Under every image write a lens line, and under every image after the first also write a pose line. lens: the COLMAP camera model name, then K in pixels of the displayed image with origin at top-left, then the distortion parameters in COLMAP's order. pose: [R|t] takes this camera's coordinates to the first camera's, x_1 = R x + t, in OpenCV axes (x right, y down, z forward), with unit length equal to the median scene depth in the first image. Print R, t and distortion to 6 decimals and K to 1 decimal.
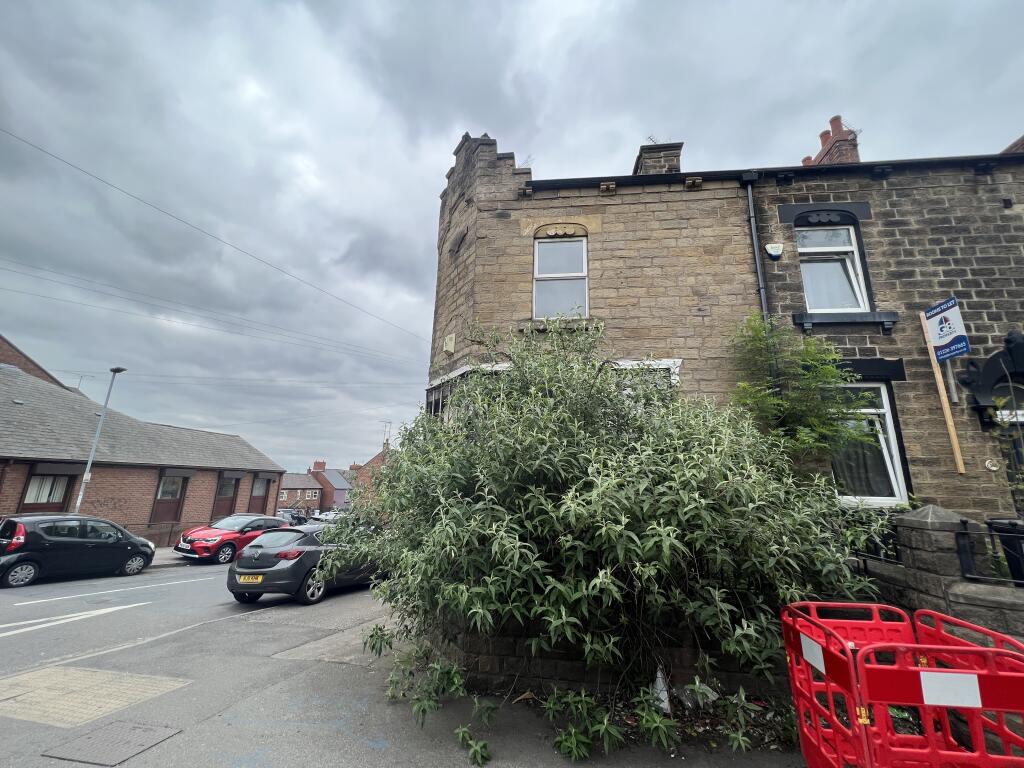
lens RADIAL K [[407.5, 0, 508.6], [0, 407.5, 379.9], [0, 0, 1]] dist [-0.001388, 0.000309]
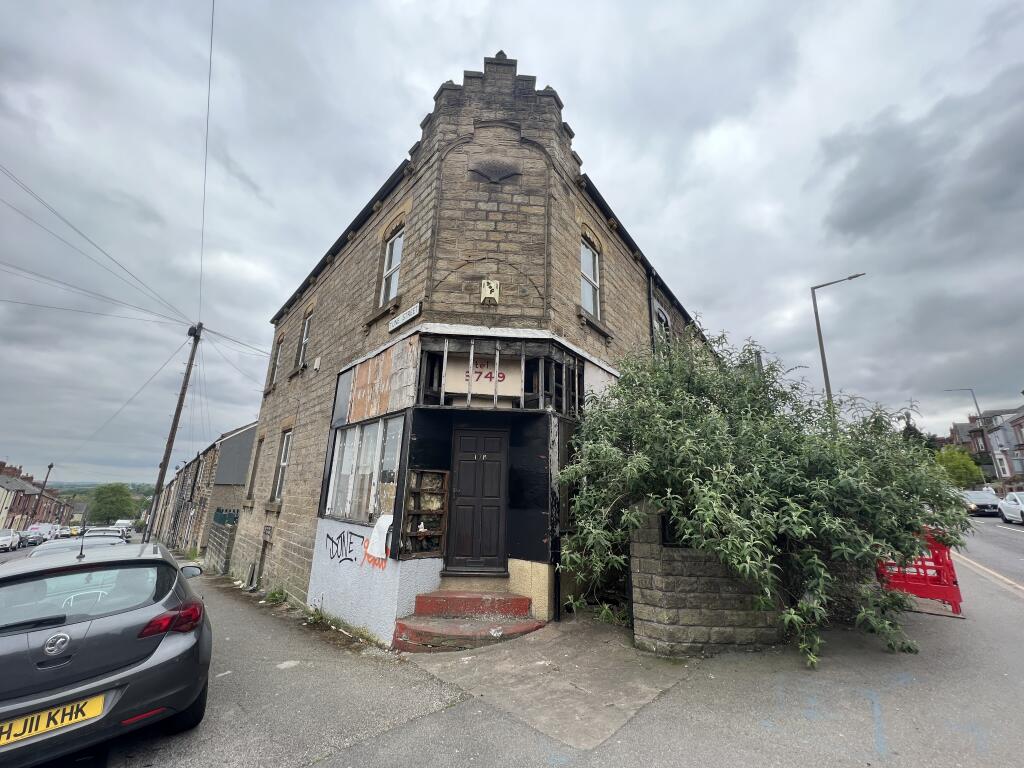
lens RADIAL K [[407.5, 0, 514.4], [0, 407.5, 382.3], [0, 0, 1]] dist [-0.001388, 0.000309]
pose [[0.497492, 0.217674, 0.839714, -0.789376], [-0.226059, 0.967090, -0.116764, 0.174616], [-0.837496, -0.131736, 0.530326, 0.547732]]
